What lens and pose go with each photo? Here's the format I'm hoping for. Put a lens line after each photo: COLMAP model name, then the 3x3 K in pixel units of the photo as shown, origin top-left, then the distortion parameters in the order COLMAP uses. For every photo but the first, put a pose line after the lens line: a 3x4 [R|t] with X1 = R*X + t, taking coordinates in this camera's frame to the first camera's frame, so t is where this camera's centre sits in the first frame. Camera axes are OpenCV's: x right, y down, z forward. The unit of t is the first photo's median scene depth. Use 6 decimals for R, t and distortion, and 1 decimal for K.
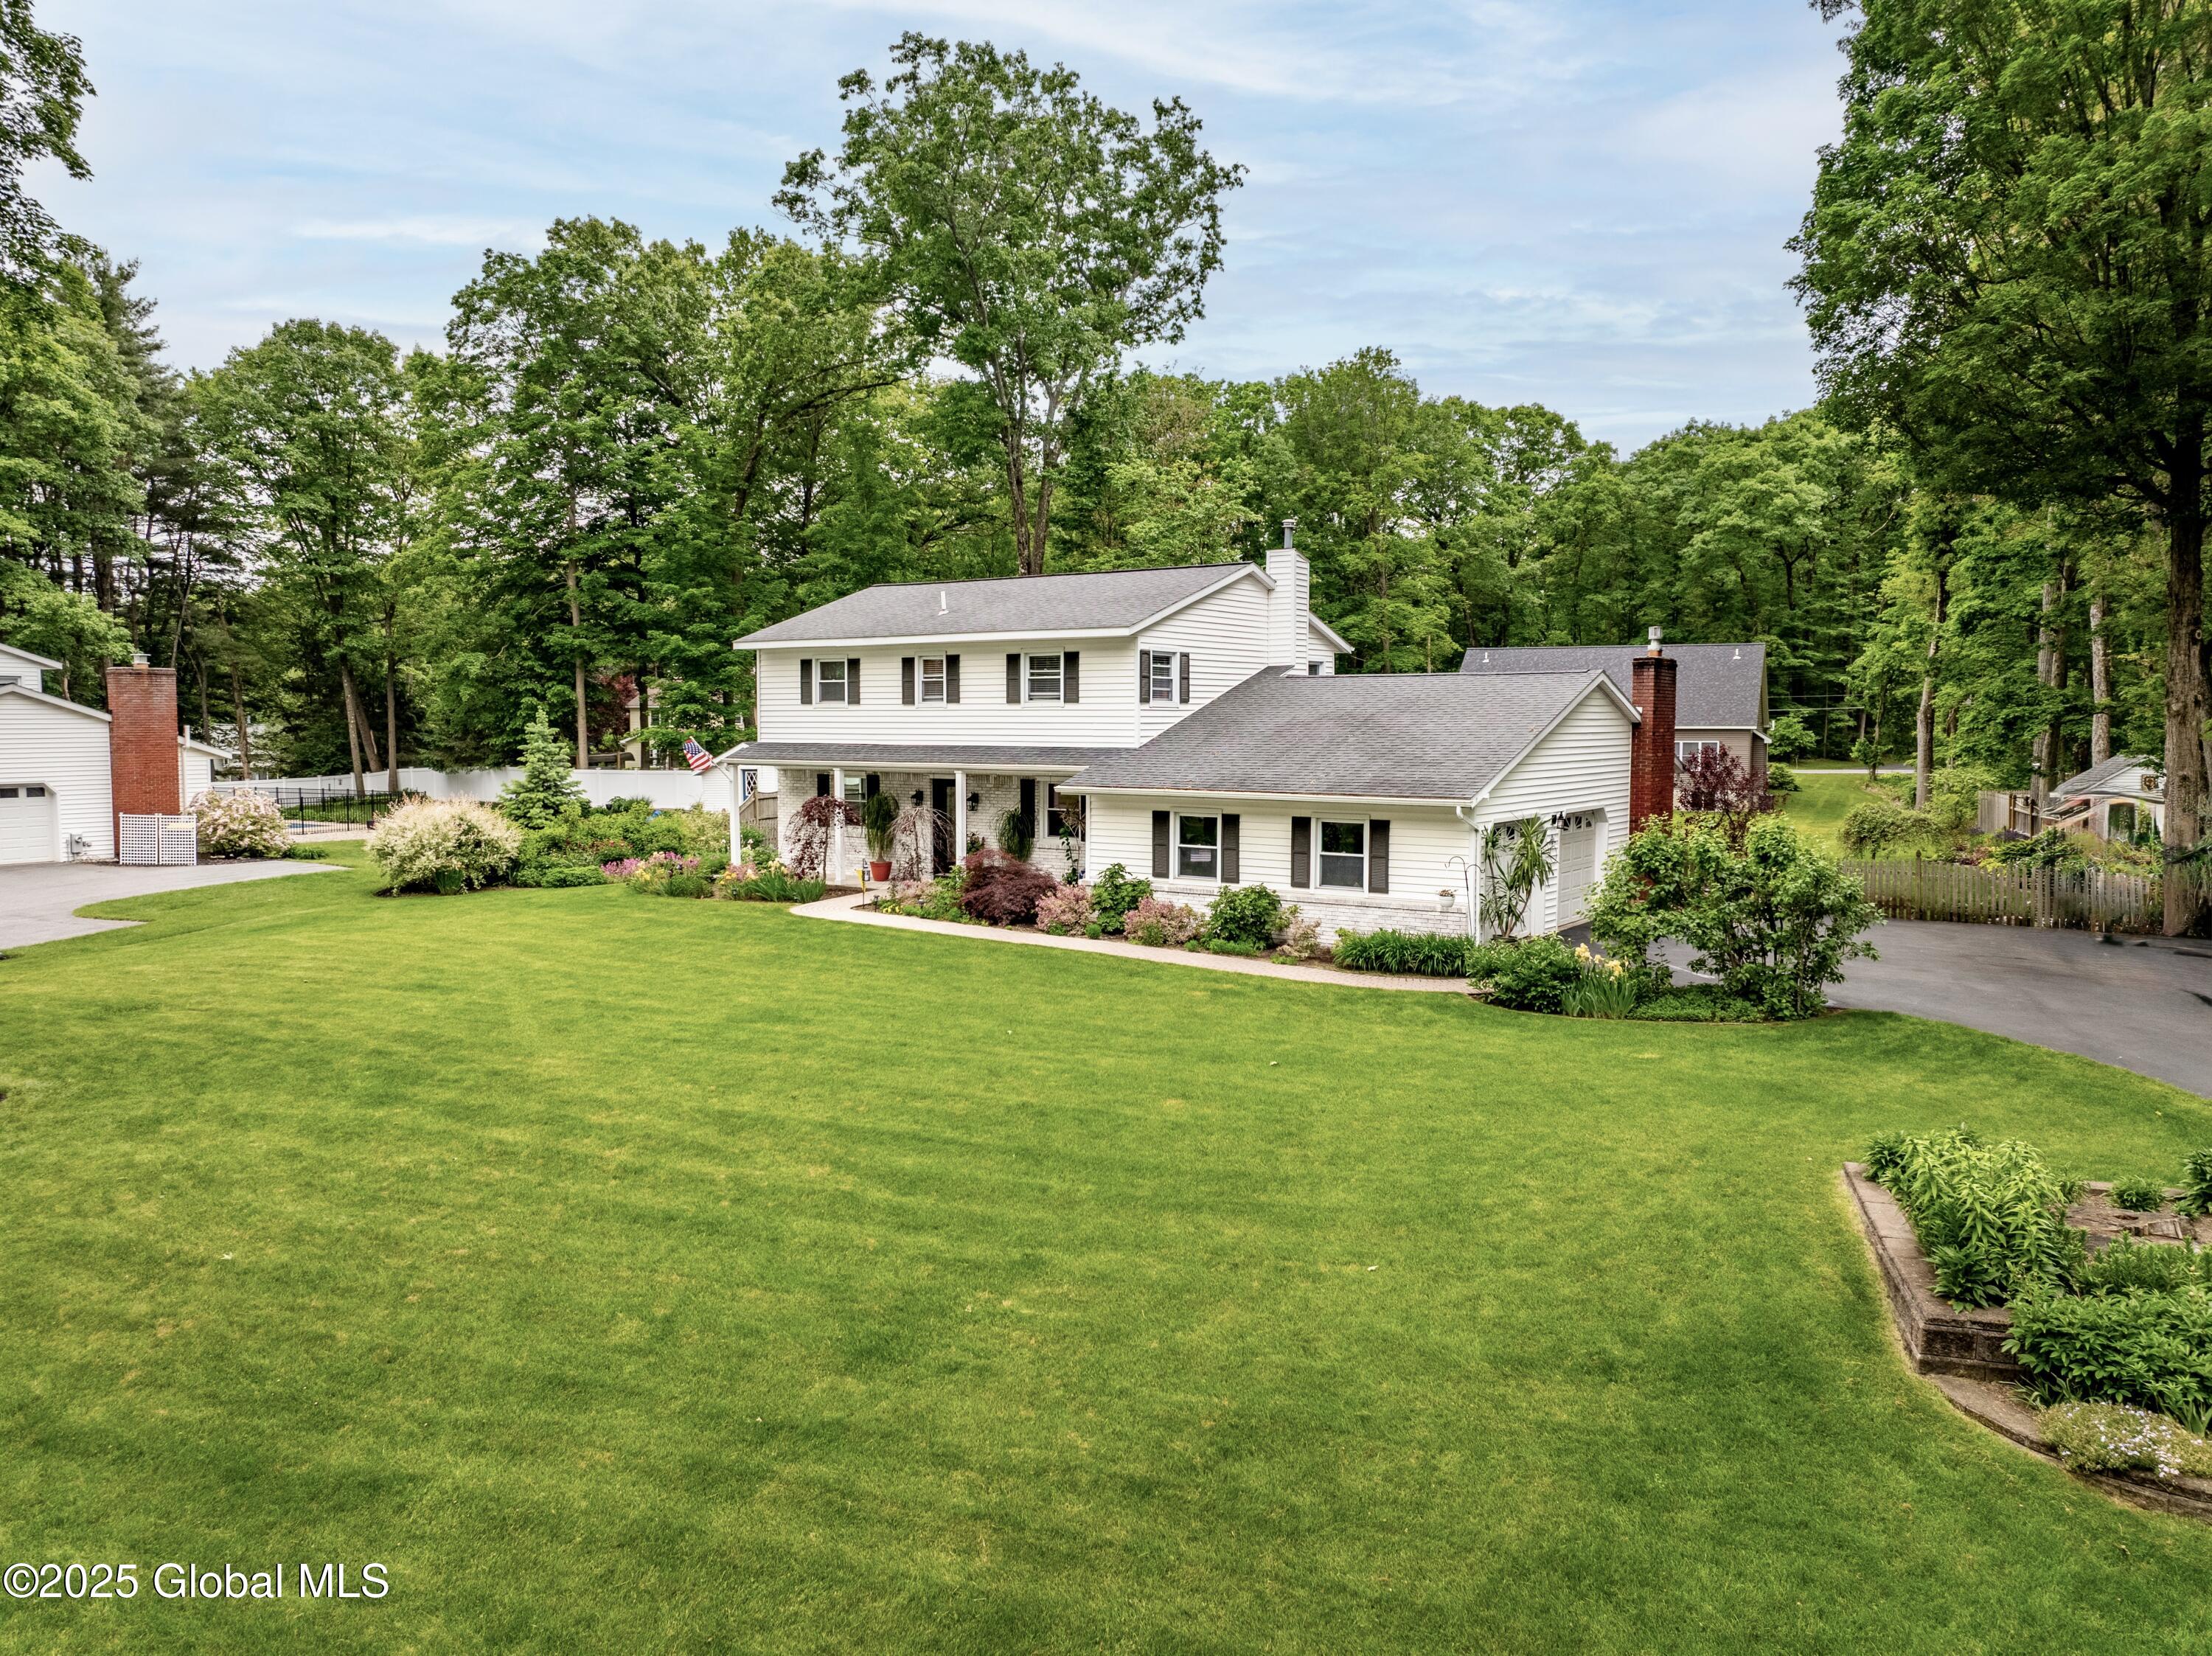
lens RADIAL K [[1587.2, 0, 1119.6], [0, 1587.2, 805.8], [0, 0, 1]] dist [-0.033485, -0.005623]
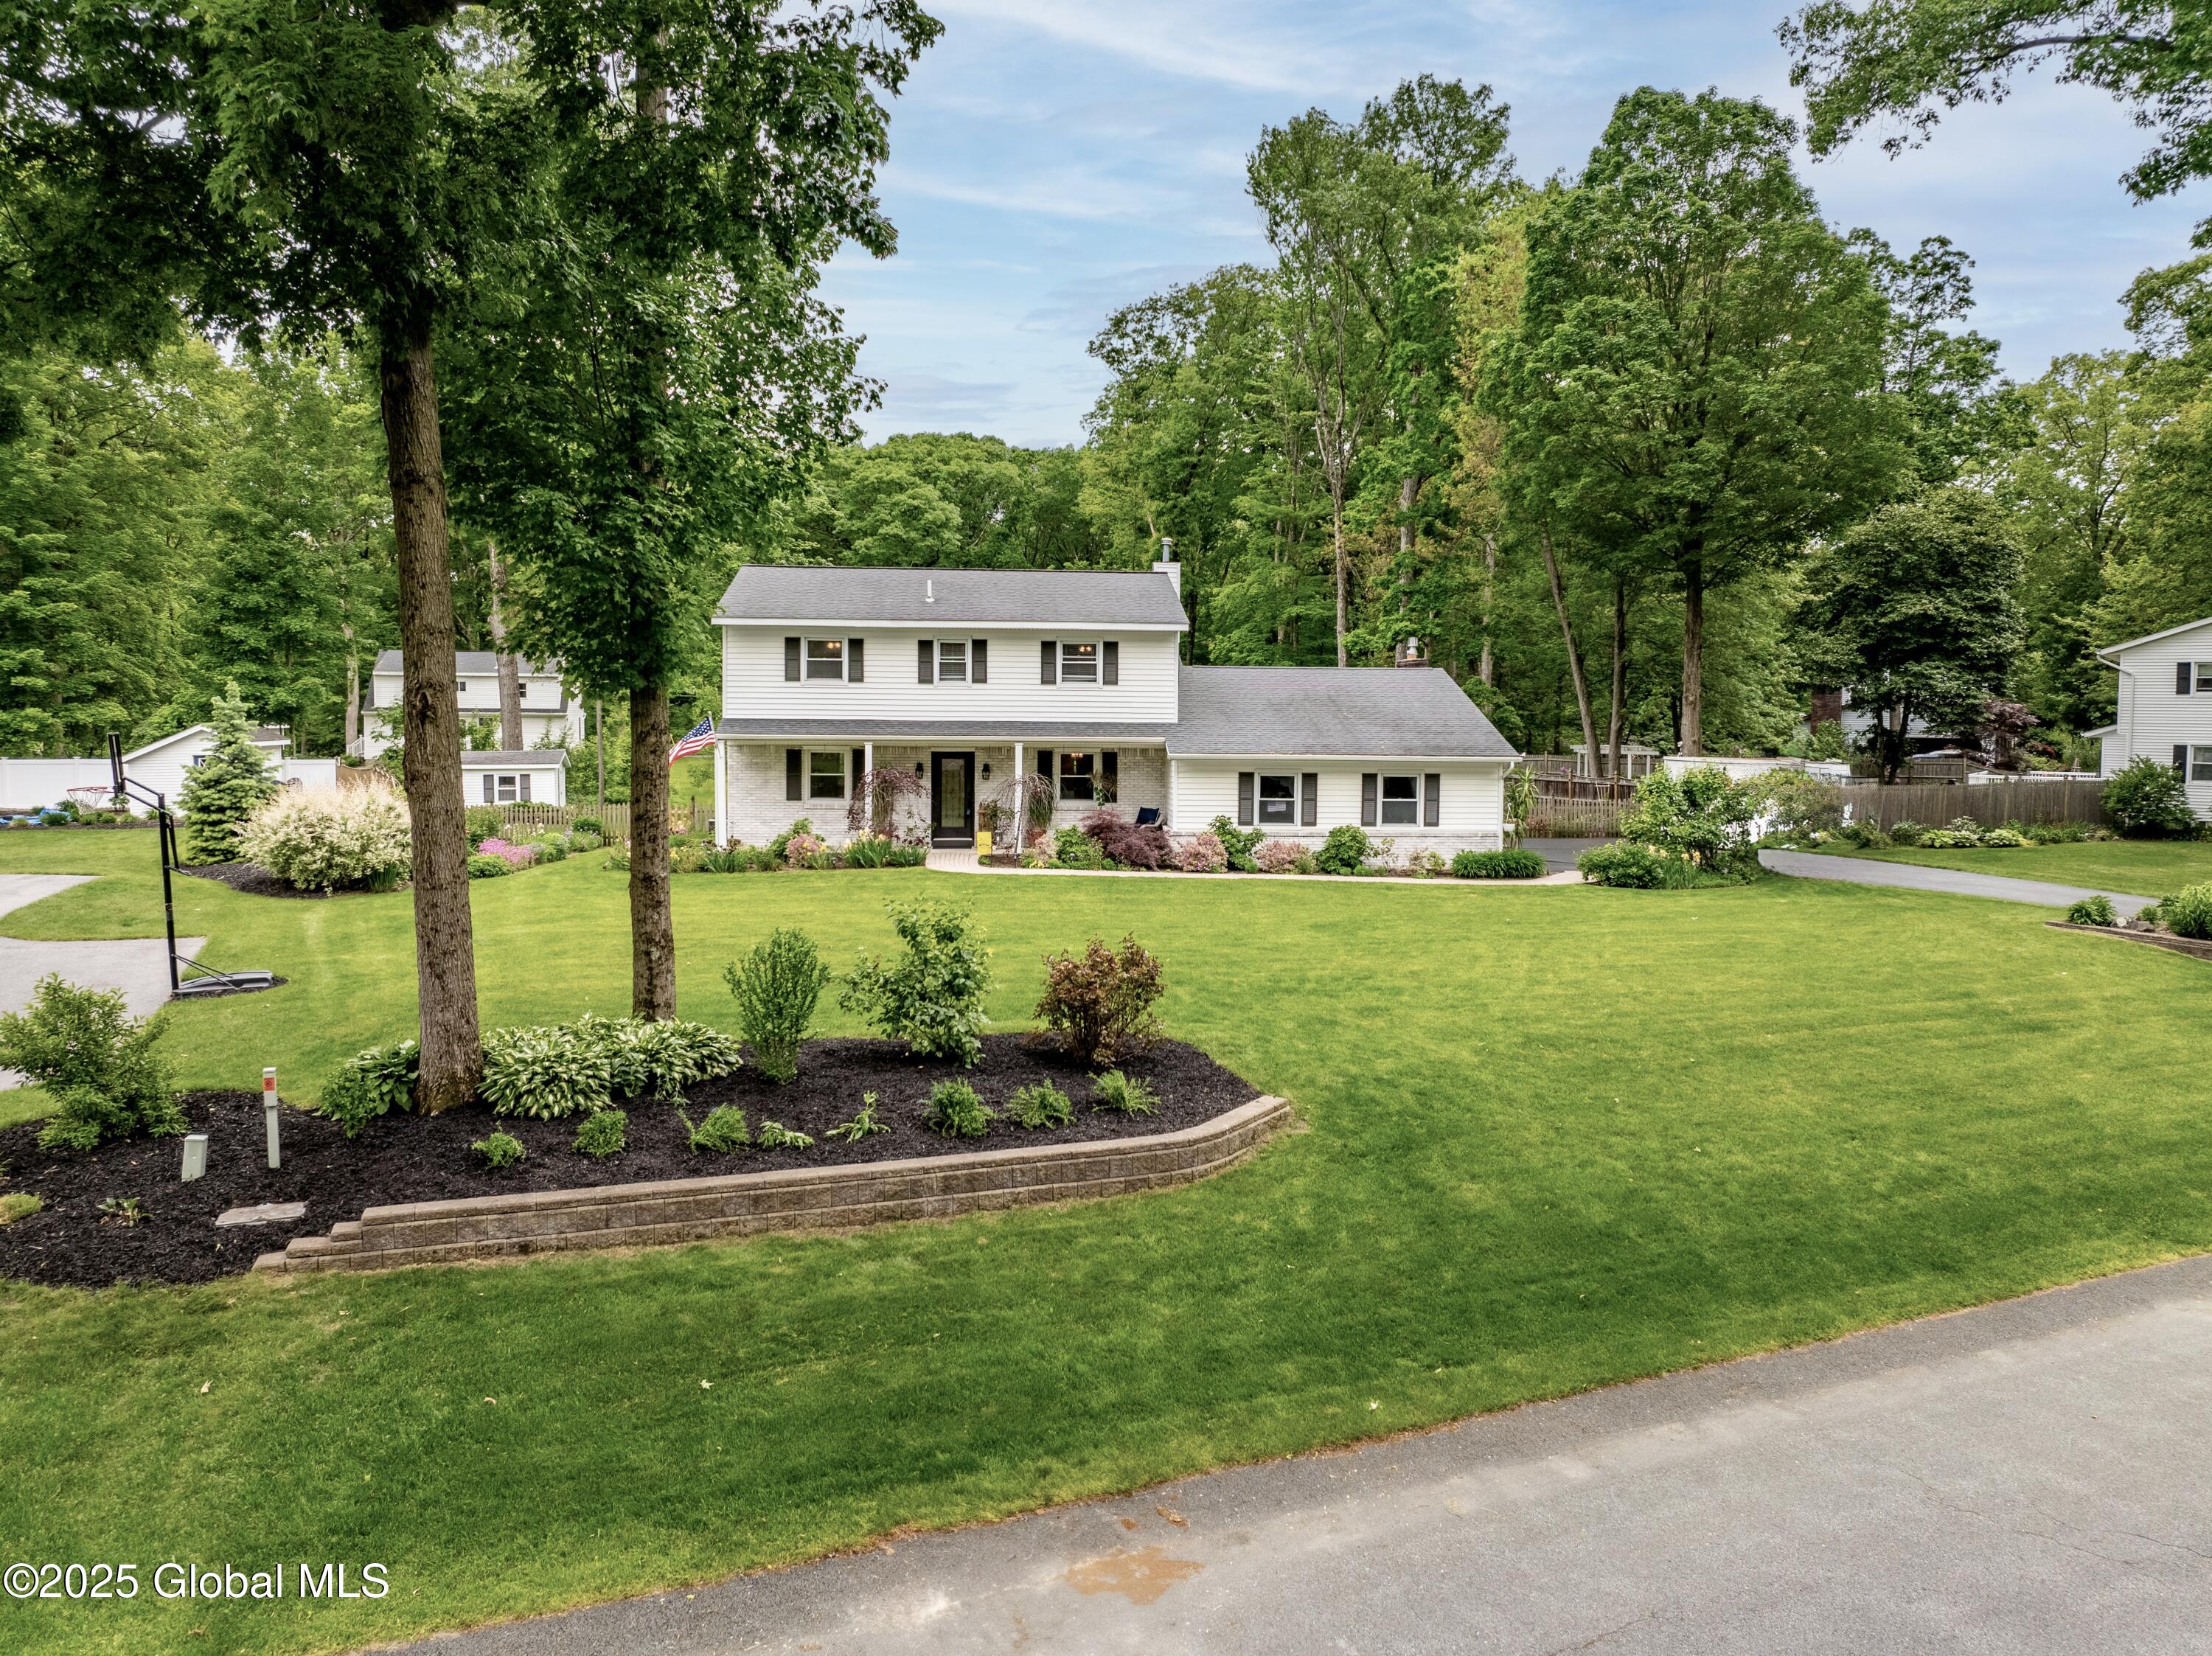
lens RADIAL K [[1596.4, 0, 1126.4], [0, 1596.4, 758.3], [0, 0, 1]] dist [-0.033802, -0.005333]
pose [[0.777778, -0.011734, 0.628429, -0.631856], [0.026640, 0.999543, -0.014307, 0.005876], [-0.627974, 0.027869, 0.777735, 0.059038]]
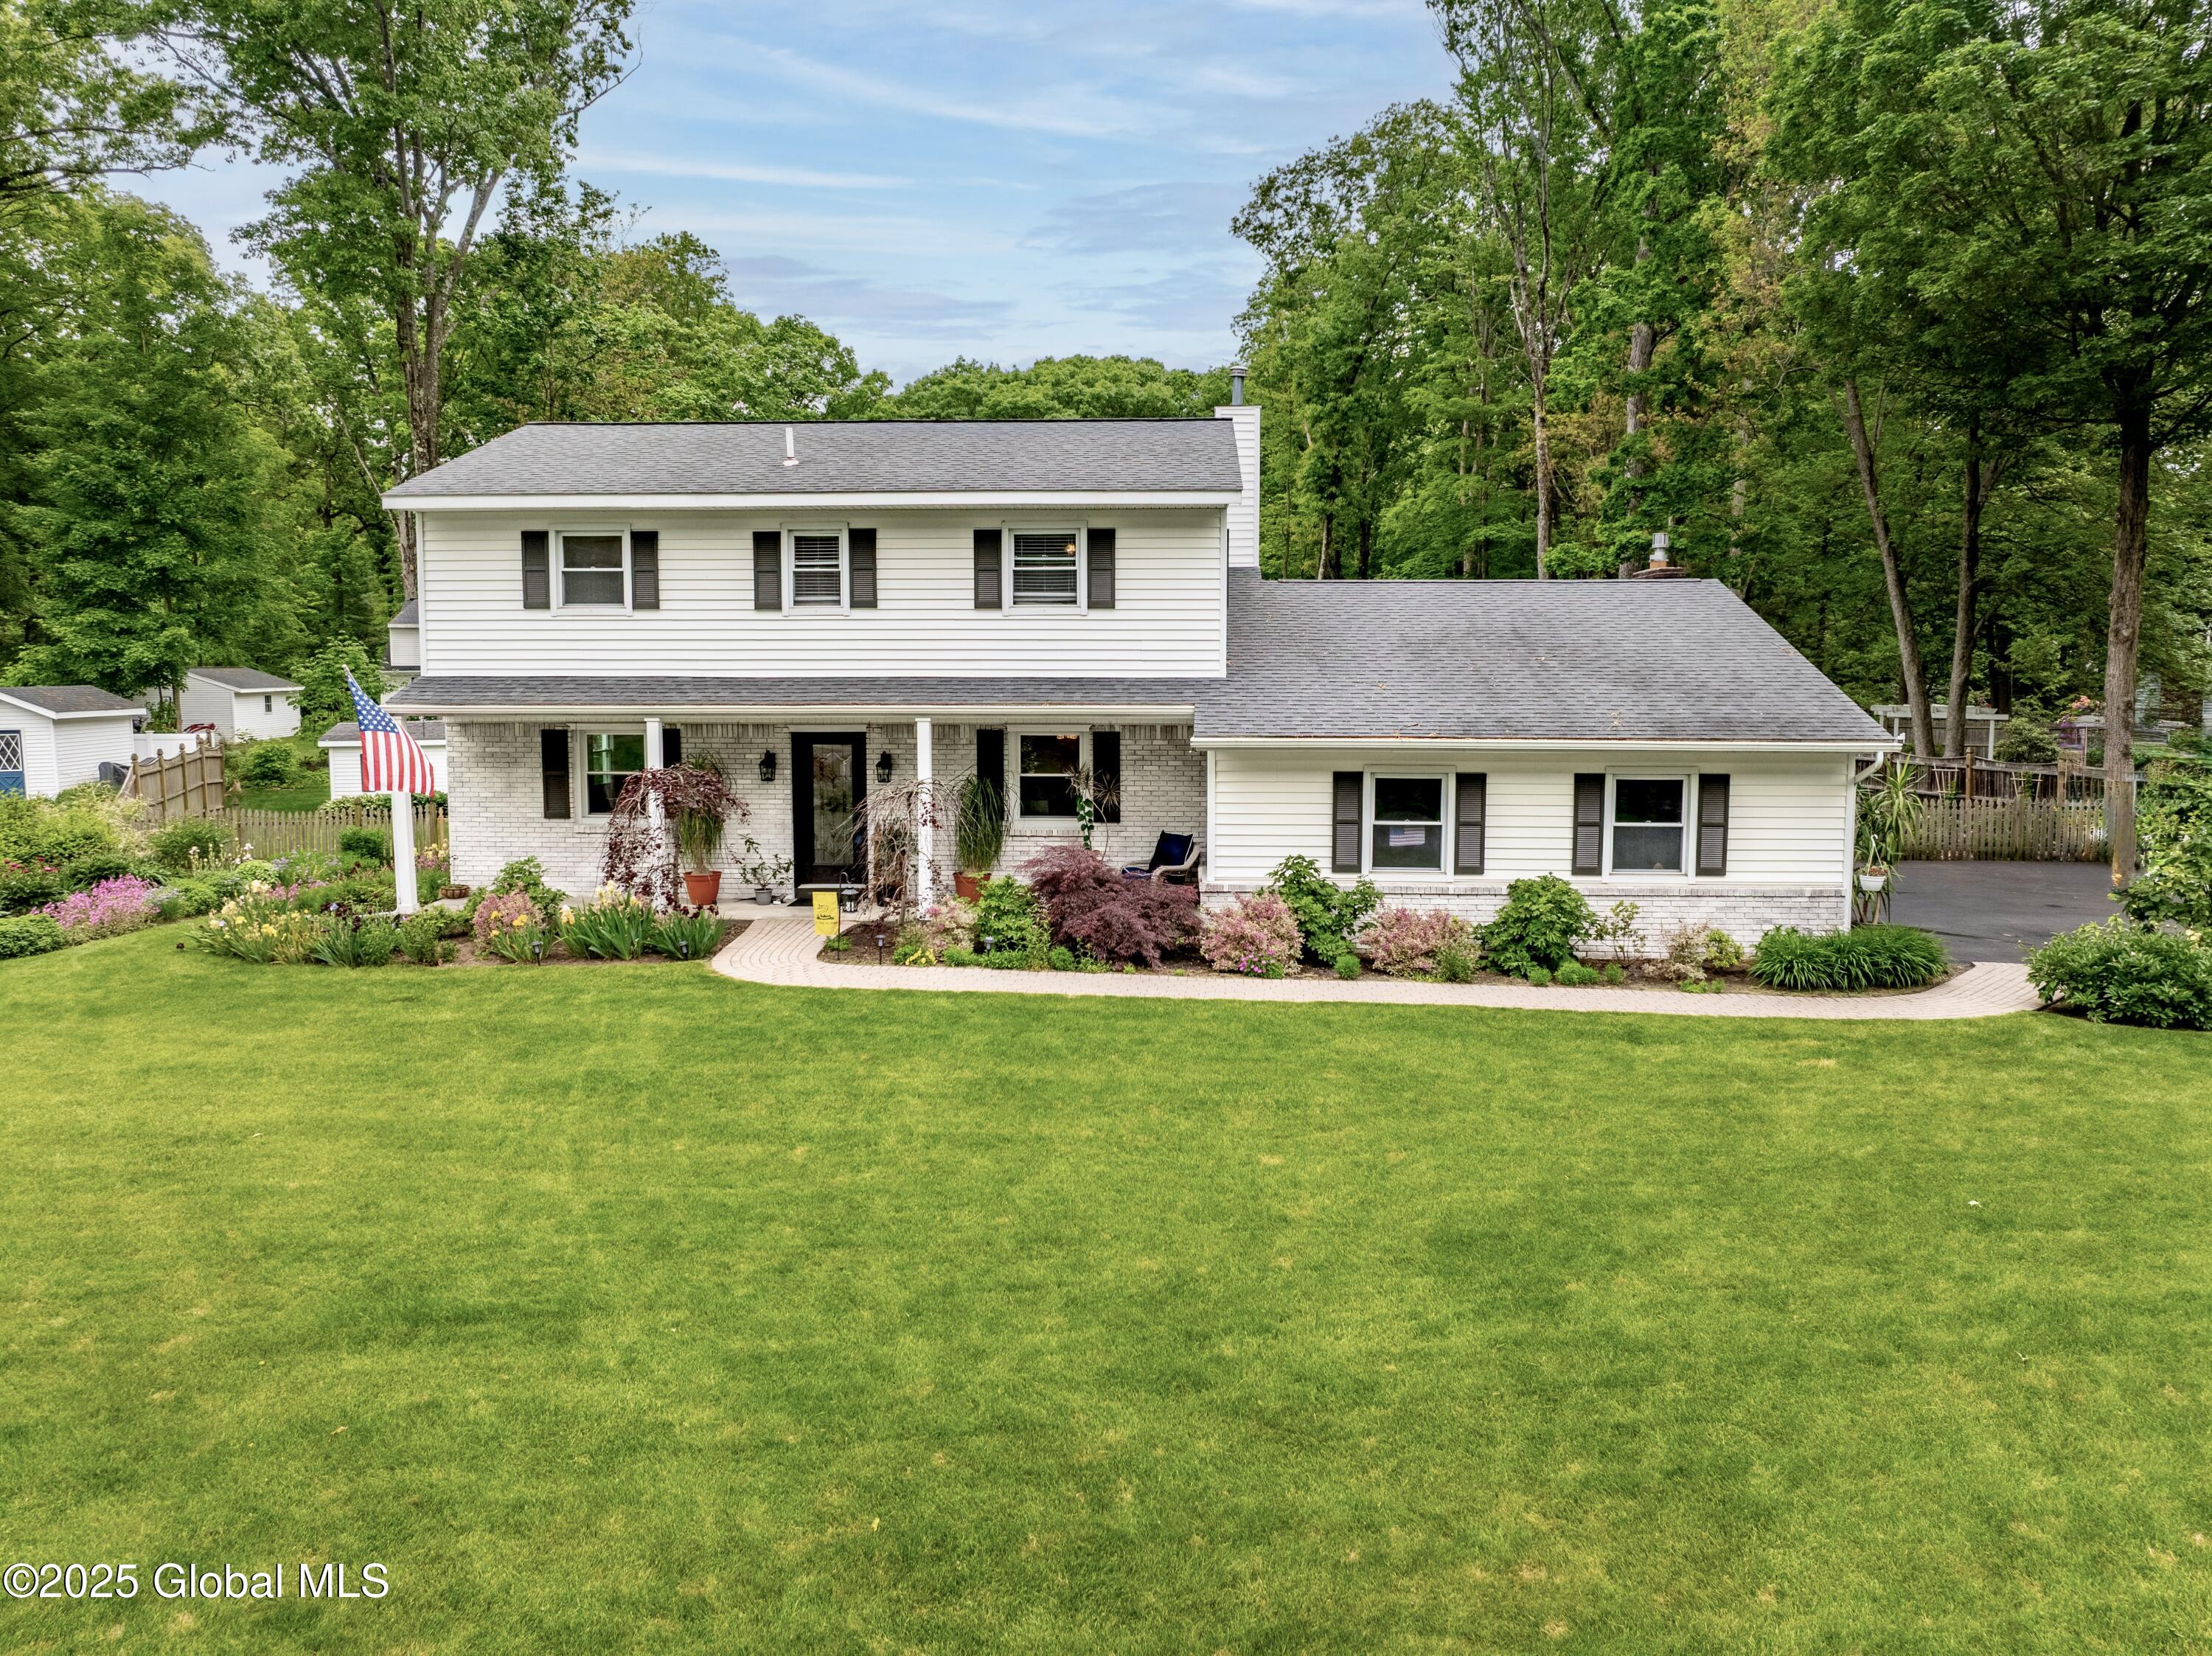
lens RADIAL K [[1587.2, 0, 1119.6], [0, 1587.2, 805.8], [0, 0, 1]] dist [-0.033485, -0.005623]
pose [[0.851469, -0.046055, 0.522379, -0.298800], [0.029090, 0.998750, 0.040638, -0.009087], [-0.523598, -0.019406, 0.851744, 0.369409]]
